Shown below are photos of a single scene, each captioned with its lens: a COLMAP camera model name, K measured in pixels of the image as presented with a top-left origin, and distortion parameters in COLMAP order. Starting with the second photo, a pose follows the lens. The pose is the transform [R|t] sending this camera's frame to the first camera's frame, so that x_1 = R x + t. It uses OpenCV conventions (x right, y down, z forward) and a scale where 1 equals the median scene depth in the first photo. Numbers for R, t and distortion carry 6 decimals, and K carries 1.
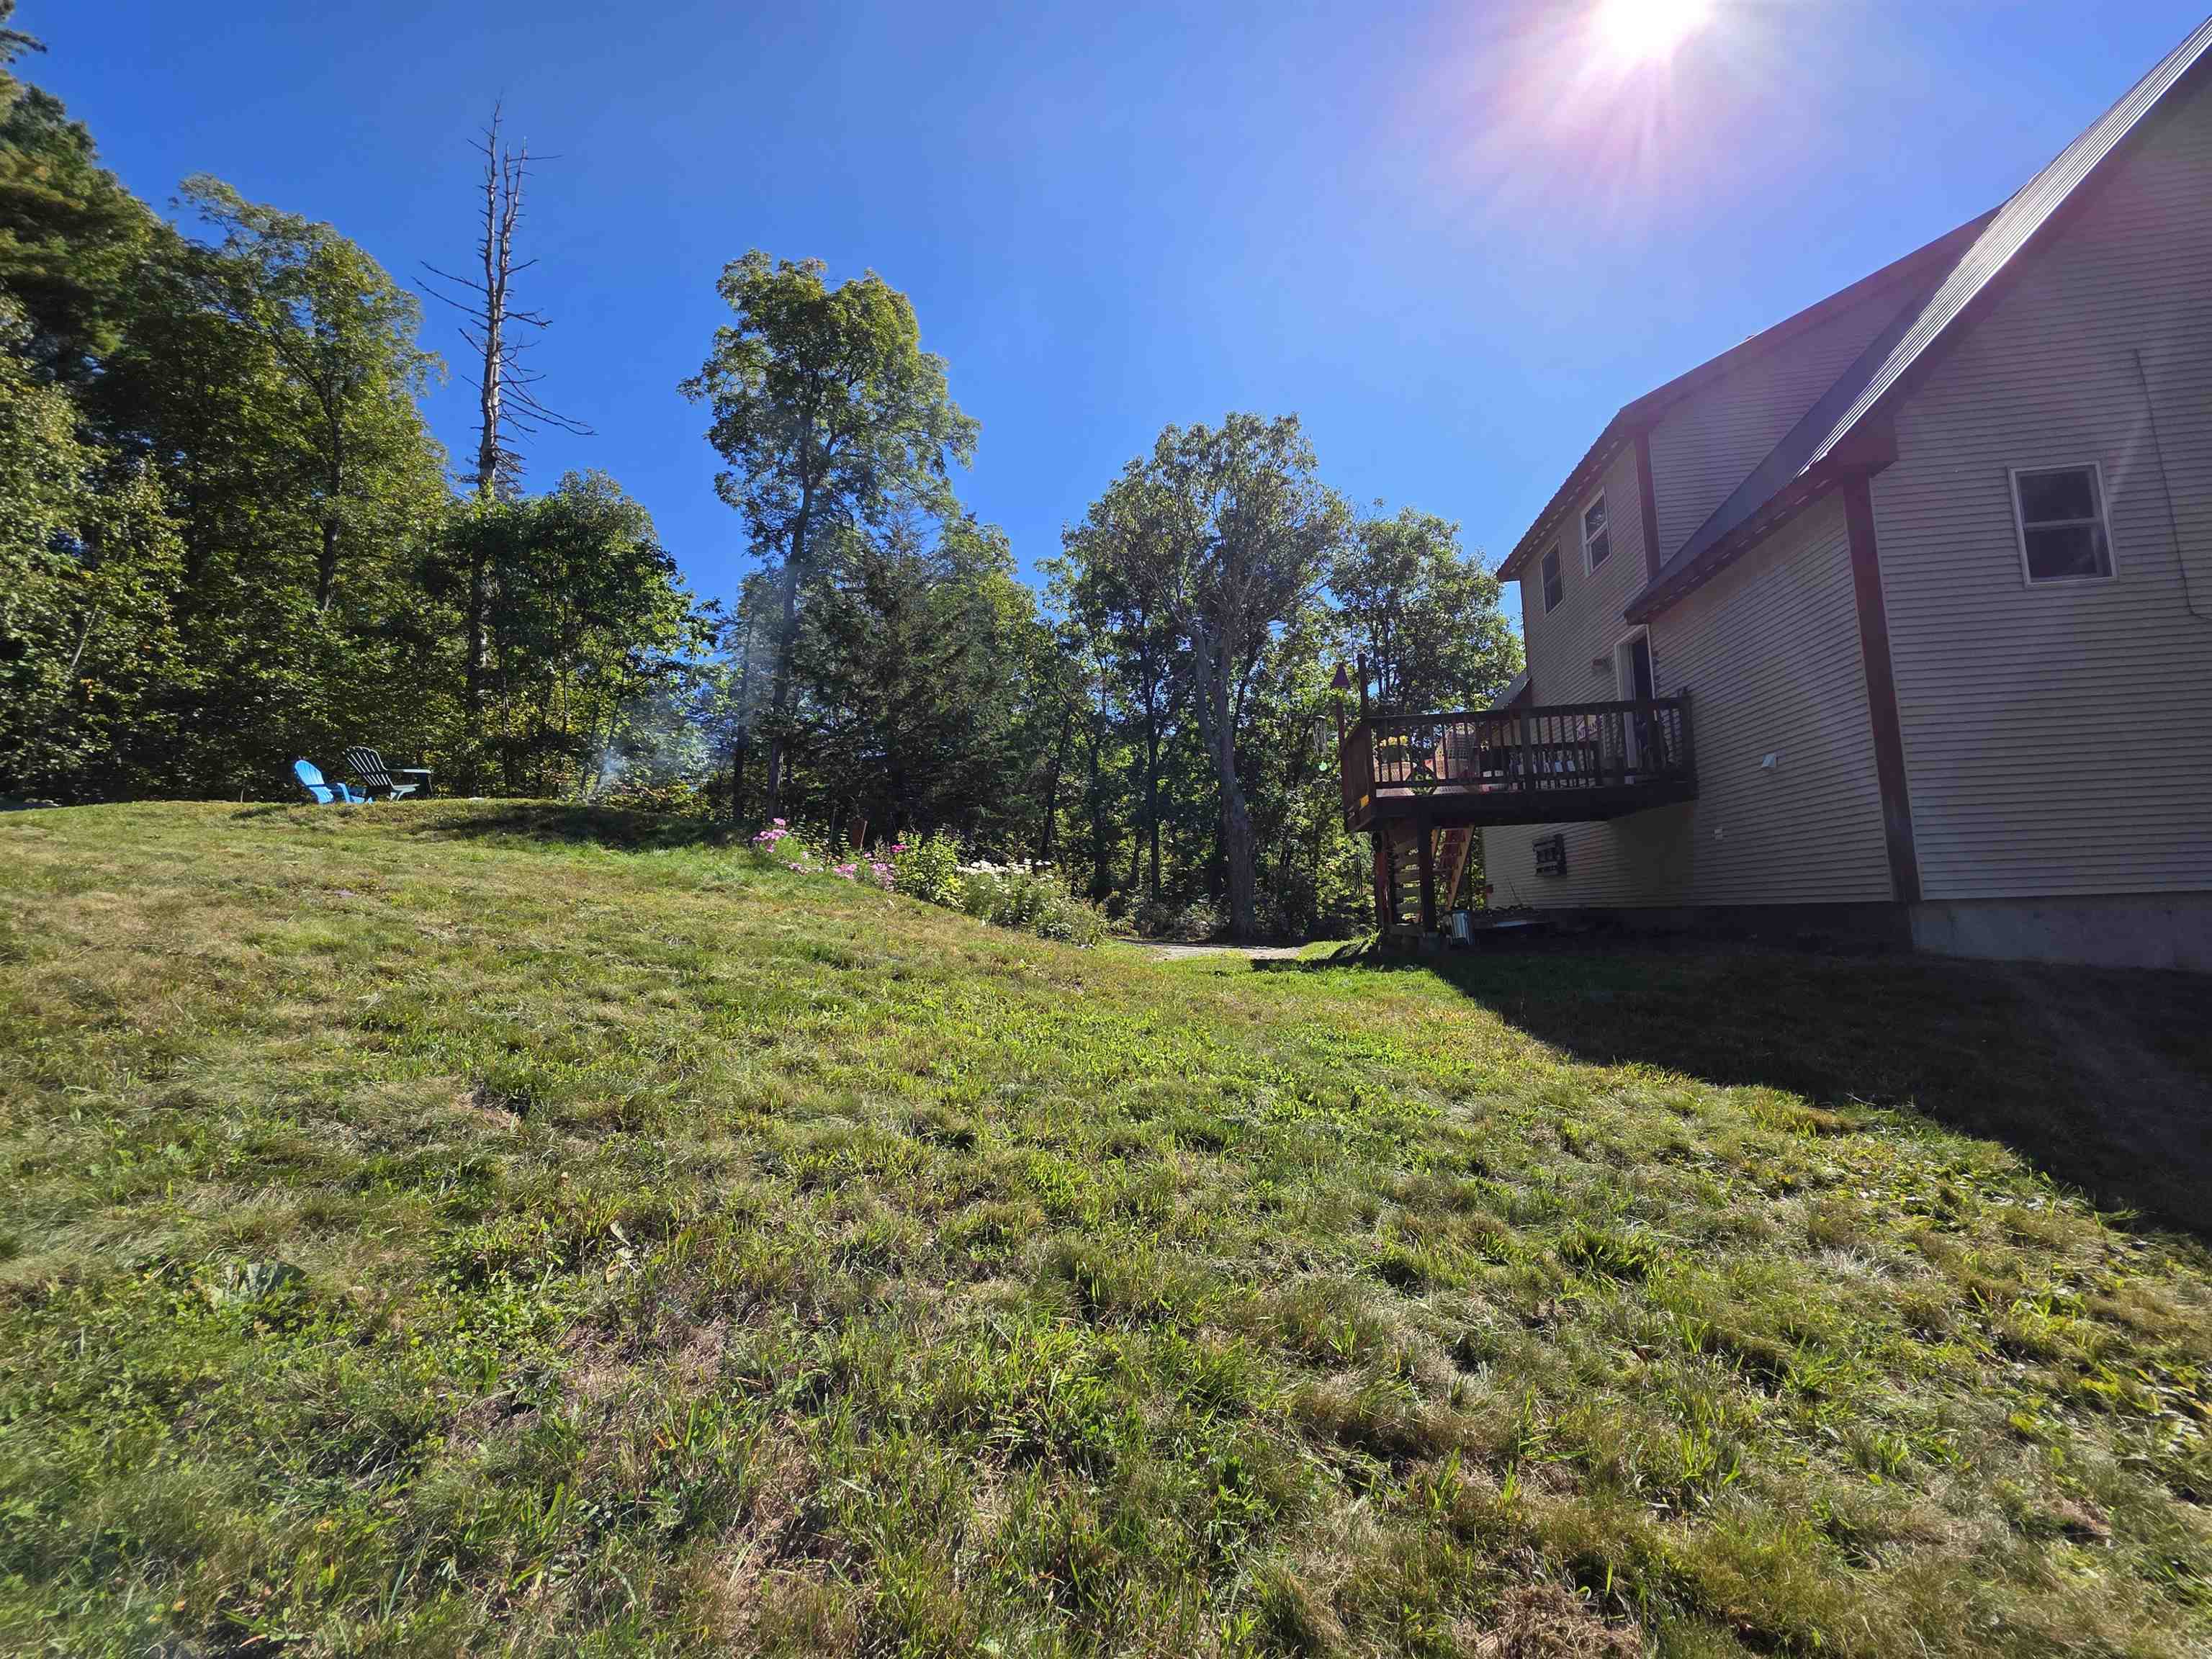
lens RADIAL K [[891.9, 0, 1113.5], [0, 891.9, 826.2], [0, 0, 1]] dist [0.008784, -0.000186]
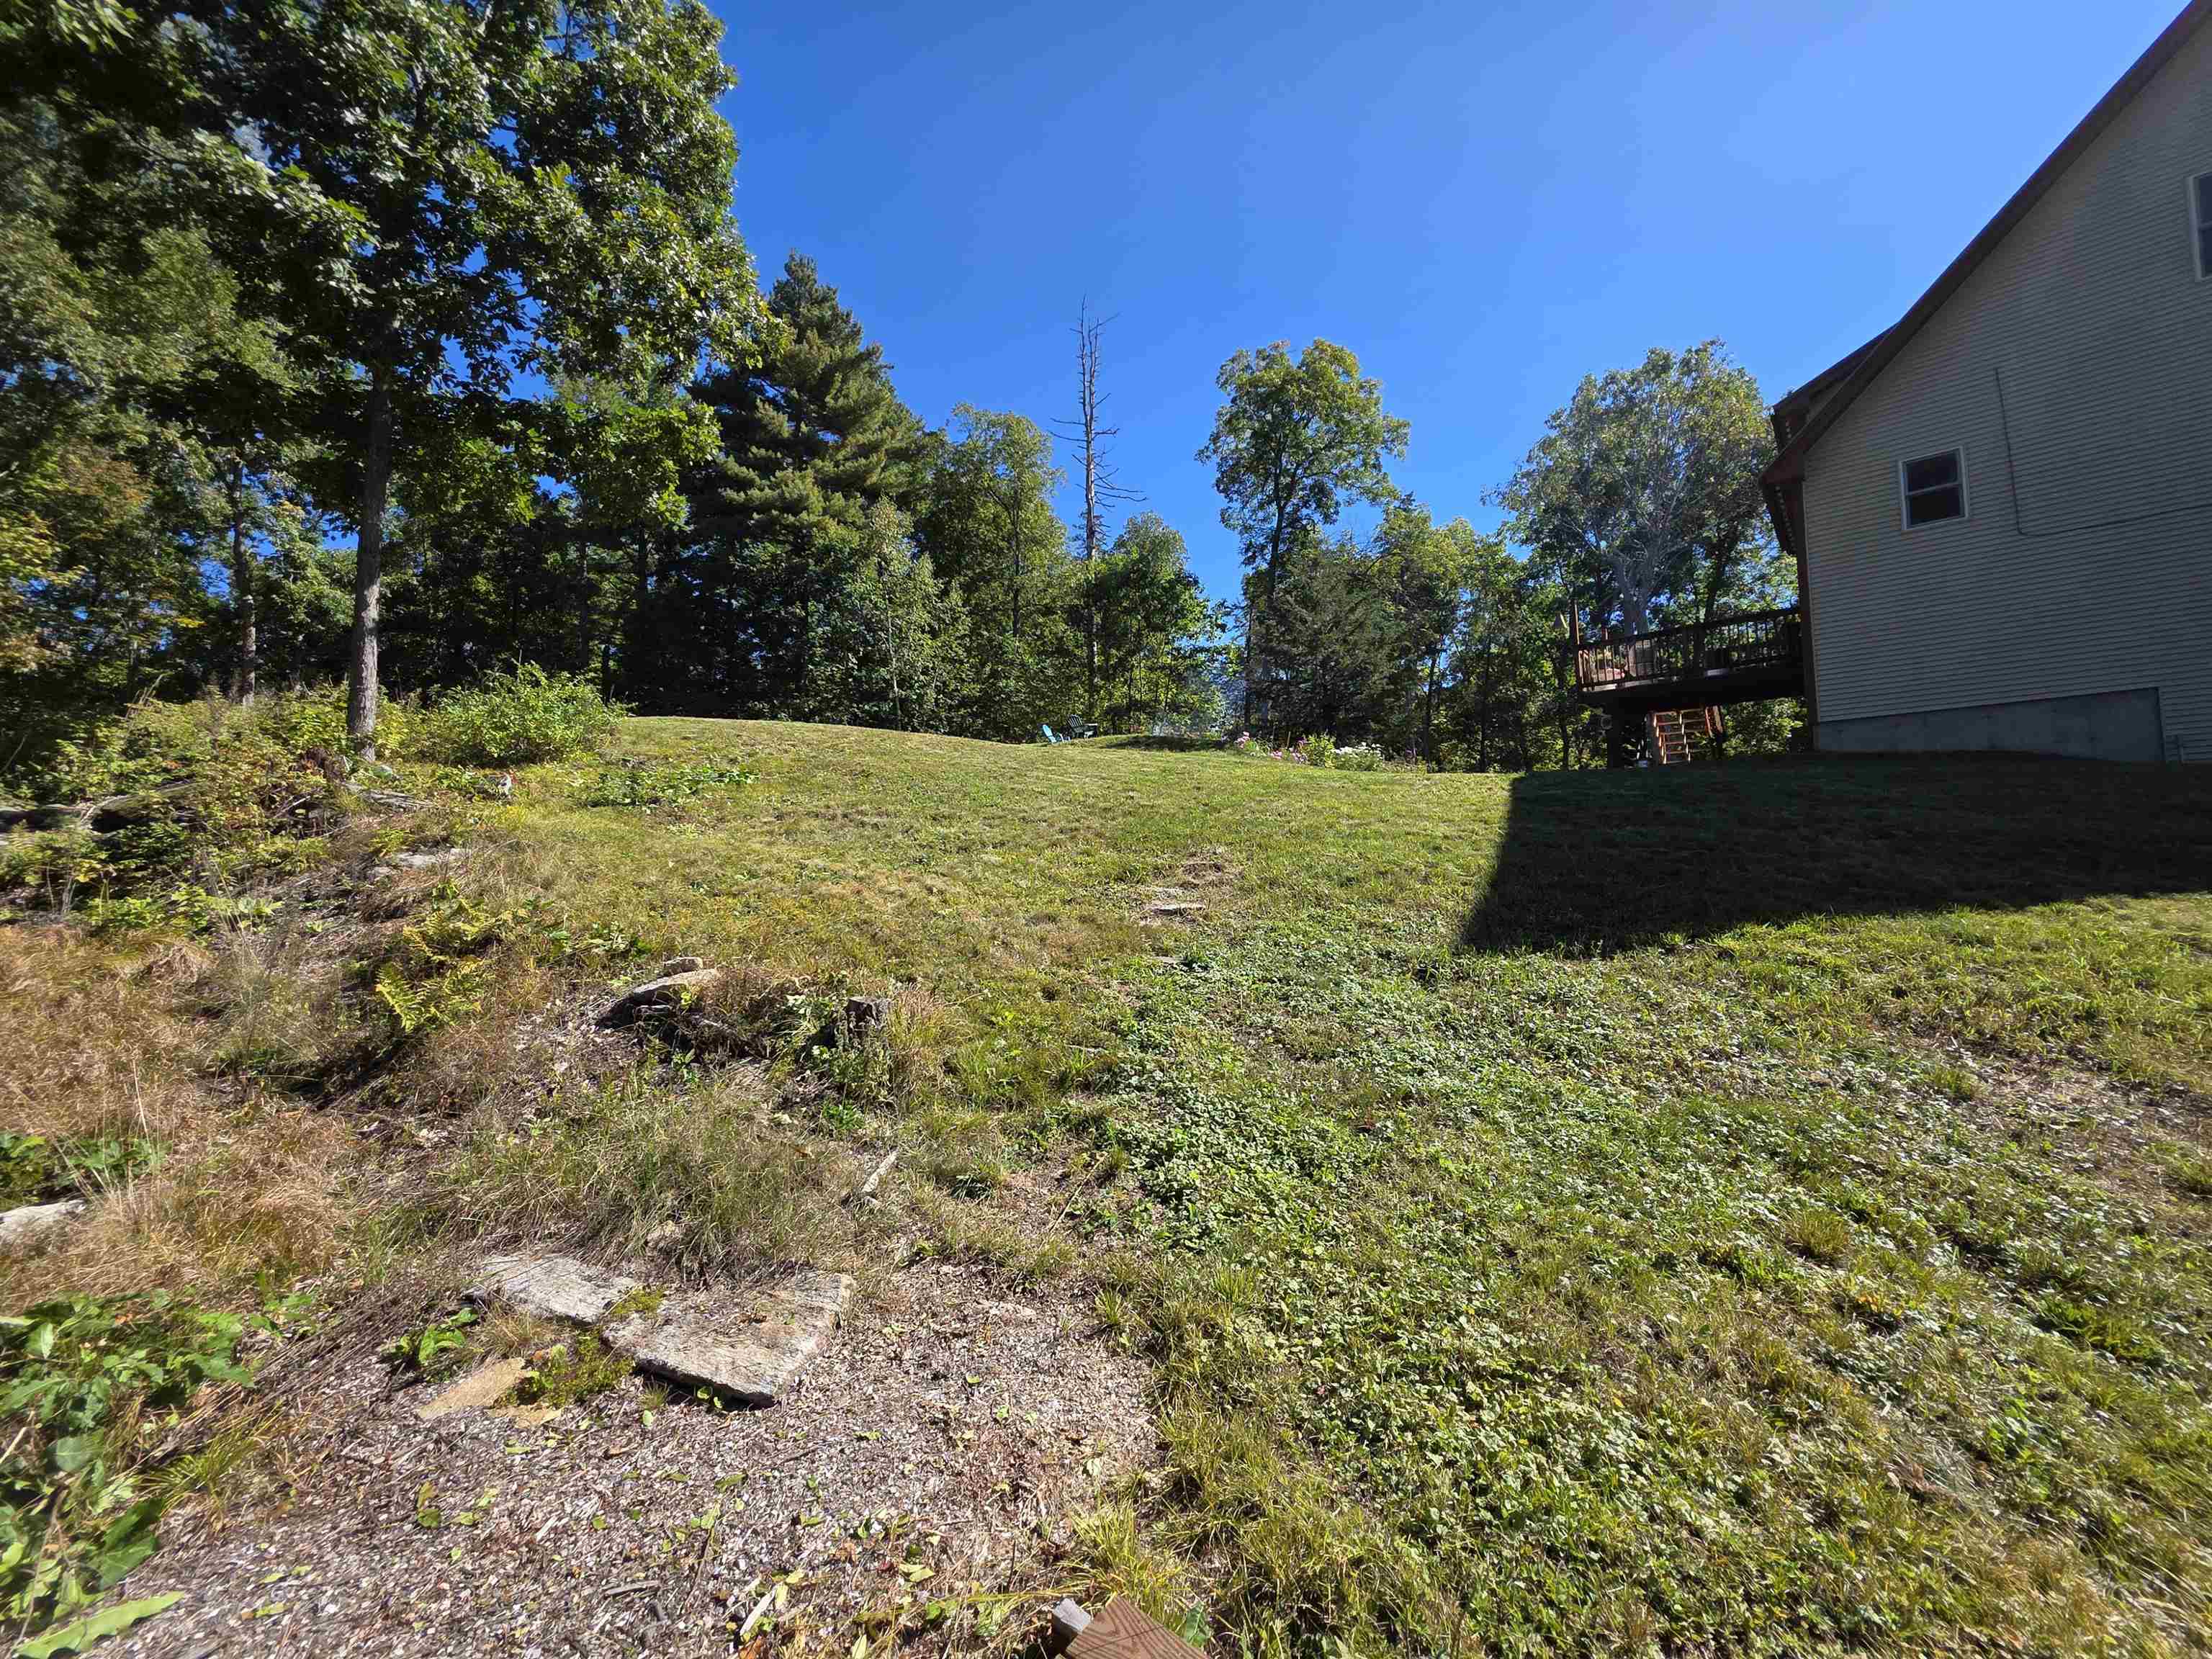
lens RADIAL K [[891.9, 0, 1113.5], [0, 891.9, 826.2], [0, 0, 1]] dist [0.008784, -0.000186]
pose [[0.842531, -0.016881, -0.538383, 0.185432], [0.050540, 0.997577, 0.047812, 0.037420], [0.536271, -0.067493, 0.841343, -0.356097]]
